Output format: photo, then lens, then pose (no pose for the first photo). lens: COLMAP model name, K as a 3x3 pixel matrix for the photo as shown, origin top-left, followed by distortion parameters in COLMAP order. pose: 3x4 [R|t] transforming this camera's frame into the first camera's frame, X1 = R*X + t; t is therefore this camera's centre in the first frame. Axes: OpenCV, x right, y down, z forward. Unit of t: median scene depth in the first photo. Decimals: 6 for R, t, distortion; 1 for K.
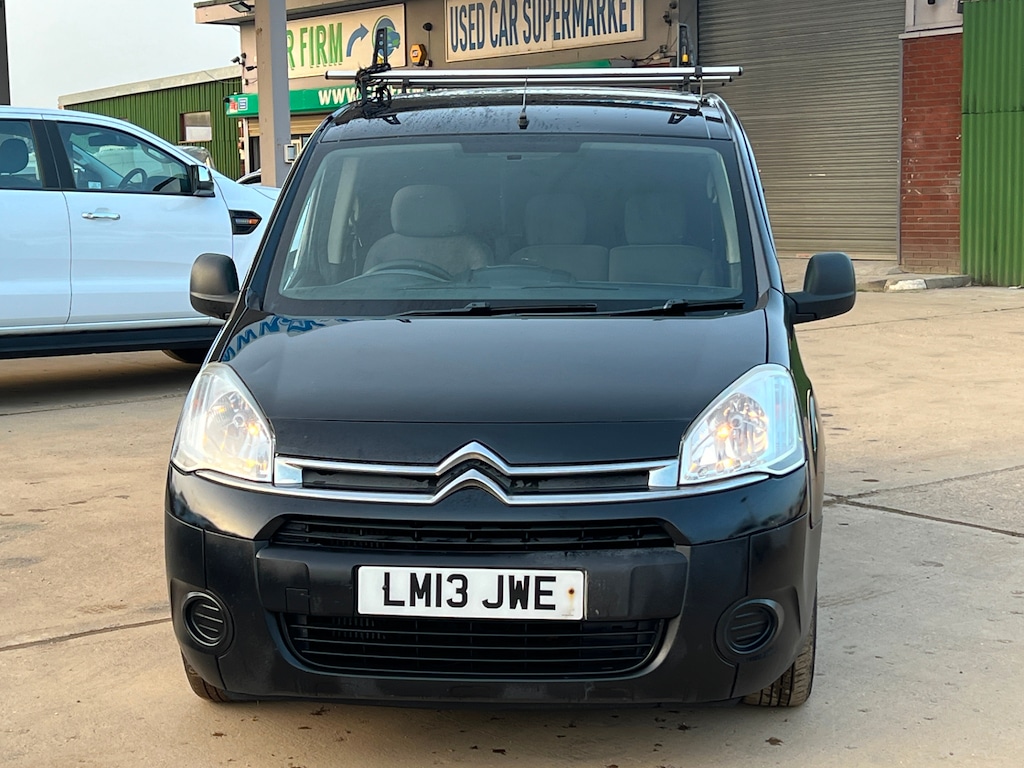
lens RADIAL K [[1757.9, 0, 522.1], [0, 1757.9, 373.6], [0, 0, 1]] dist [0.102535, 0.000000]
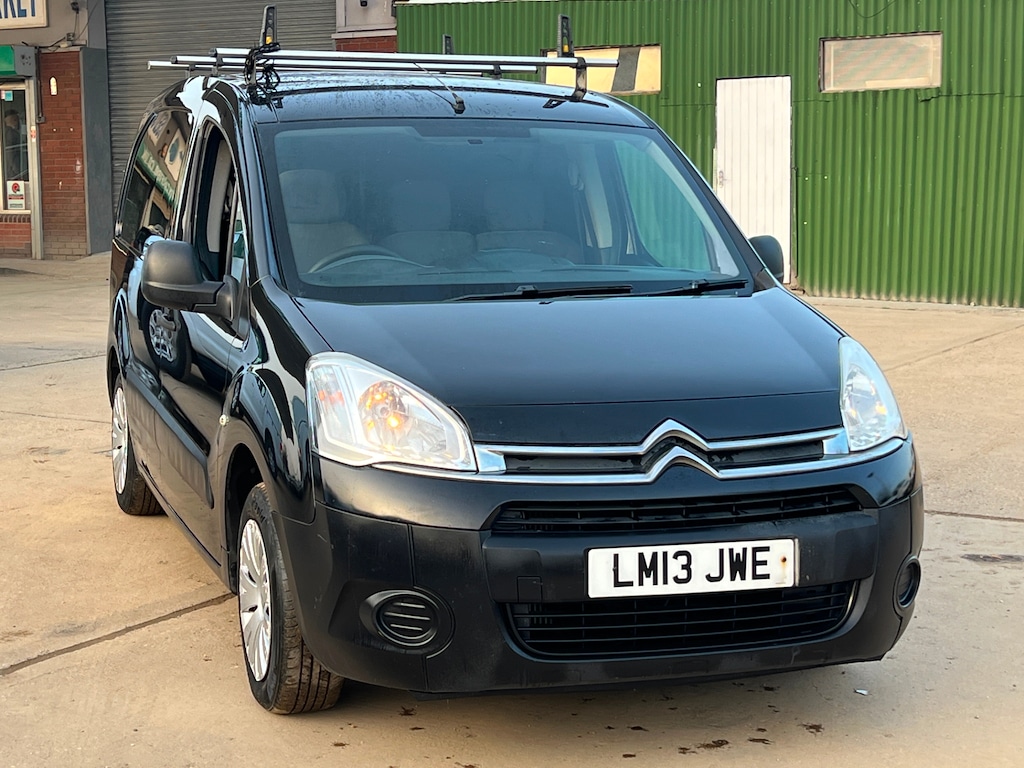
lens RADIAL K [[1757.9, 0, 495.6], [0, 1757.9, 343.8], [0, 0, 1]] dist [0.102535, 0.000000]
pose [[0.927910, -0.027957, 0.371755, -0.453139], [0.033435, 0.999406, -0.008296, 0.000286], [-0.371302, 0.020127, 0.928294, 0.089307]]
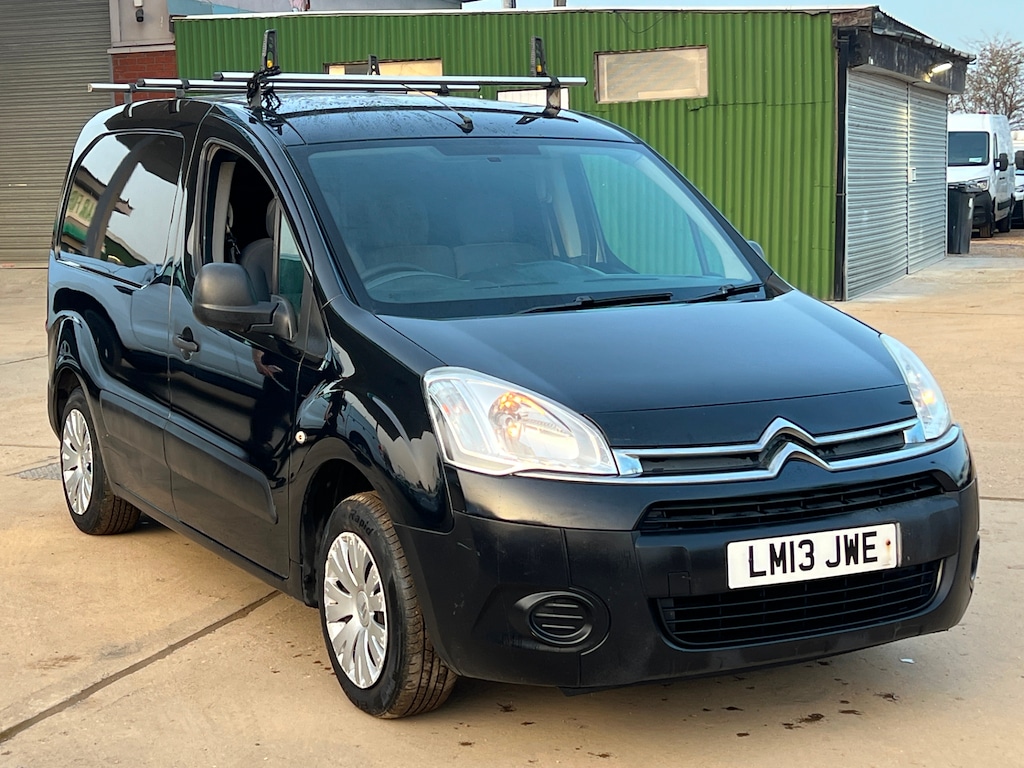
lens RADIAL K [[1688.8, 0, 493.4], [0, 1688.8, 352.5], [0, 0, 1]] dist [0.117786, 0.000000]
pose [[0.853433, -0.063295, 0.517345, -0.652957], [0.070949, 0.997467, 0.004995, -0.017312], [-0.516351, 0.032442, 0.855762, 0.181745]]
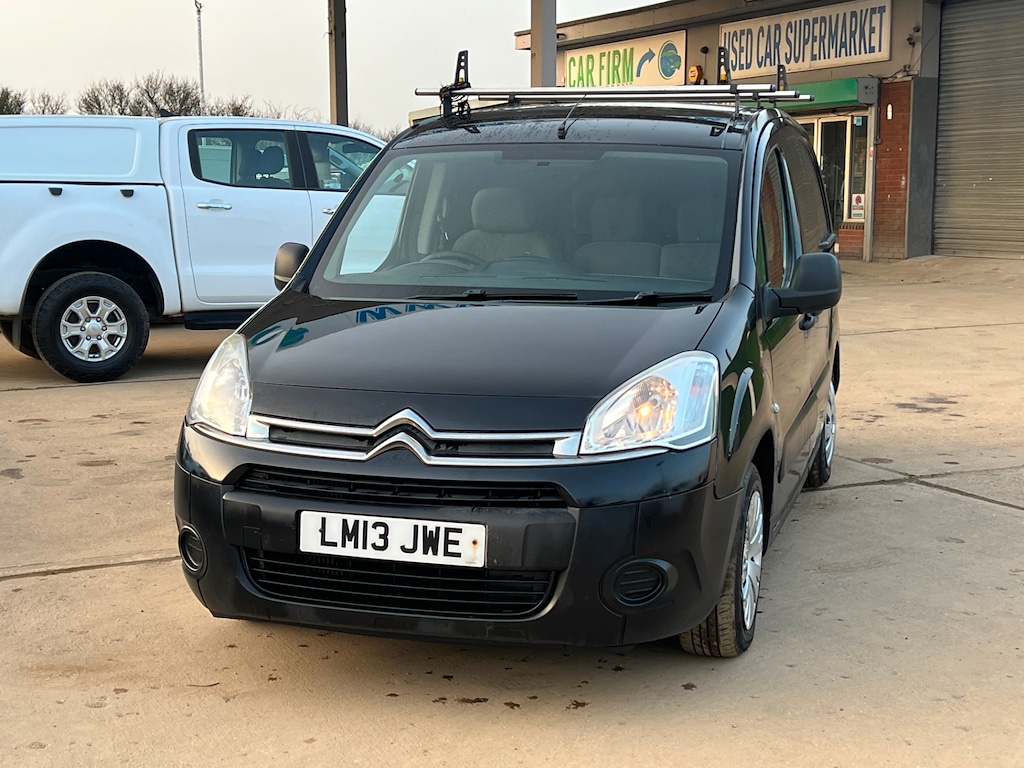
lens RADIAL K [[1525.7, 0, 524.1], [0, 1525.7, 369.1], [0, 0, 1]] dist [0.089639, 0.000000]
pose [[0.981360, 0.036063, -0.188765, 0.216586], [-0.034016, 0.999322, 0.014074, -0.003741], [0.189144, -0.007391, 0.981922, 0.026068]]
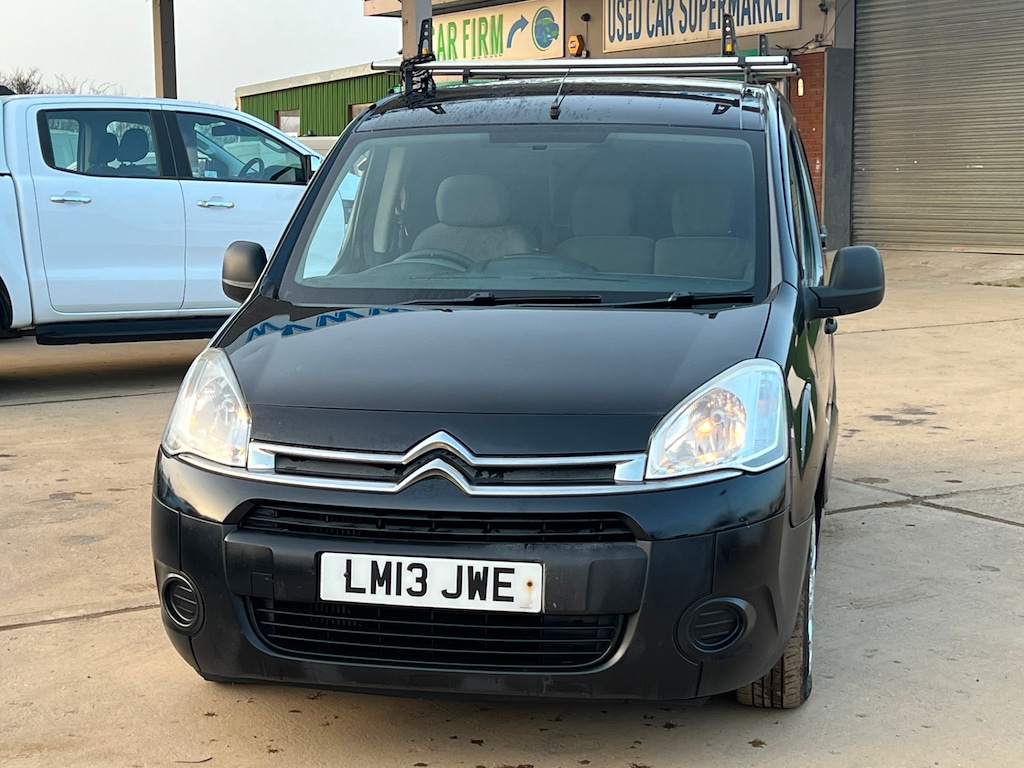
lens RADIAL K [[1757.9, 0, 509.3], [0, 1757.9, 359.9], [0, 0, 1]] dist [0.102535, 0.000000]
pose [[0.994169, 0.017003, -0.106488, 0.106972], [-0.017258, 0.999850, -0.001475, -0.000982], [0.106447, 0.003305, 0.994313, 0.008463]]
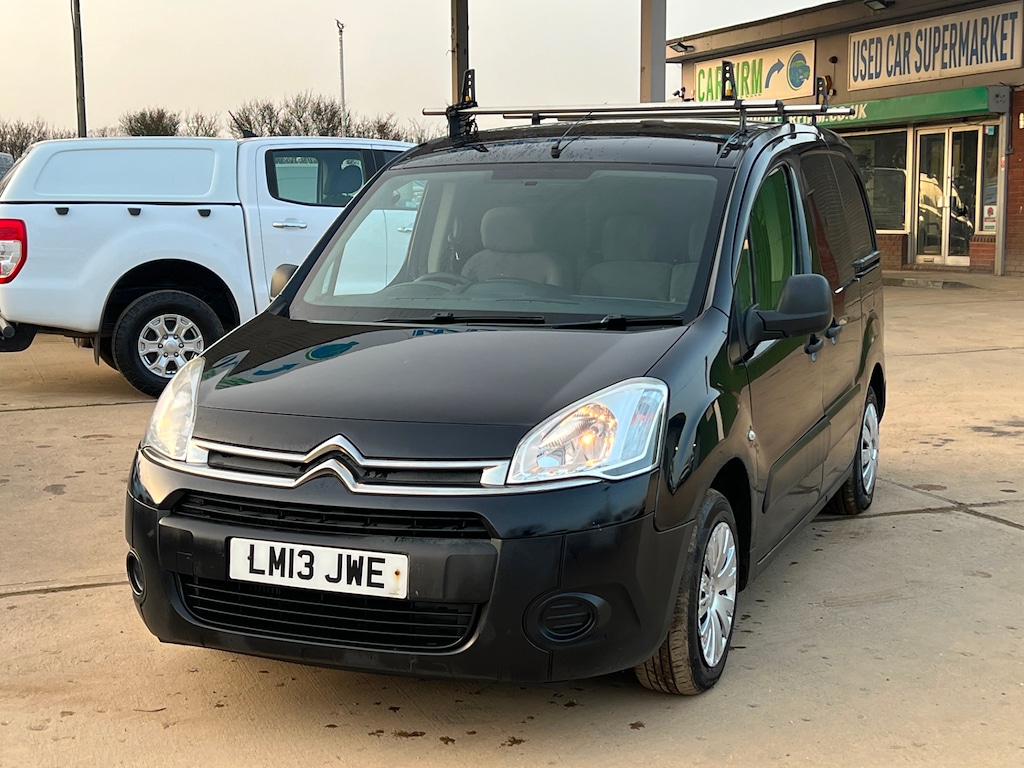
lens RADIAL K [[1525.7, 0, 508.6], [0, 1525.7, 365.5], [0, 0, 1]] dist [0.089639, 0.000000]
pose [[0.955856, 0.038114, -0.291353, 0.333439], [-0.037801, 0.999263, 0.006706, -0.015714], [0.291394, 0.004603, 0.956592, 0.077996]]
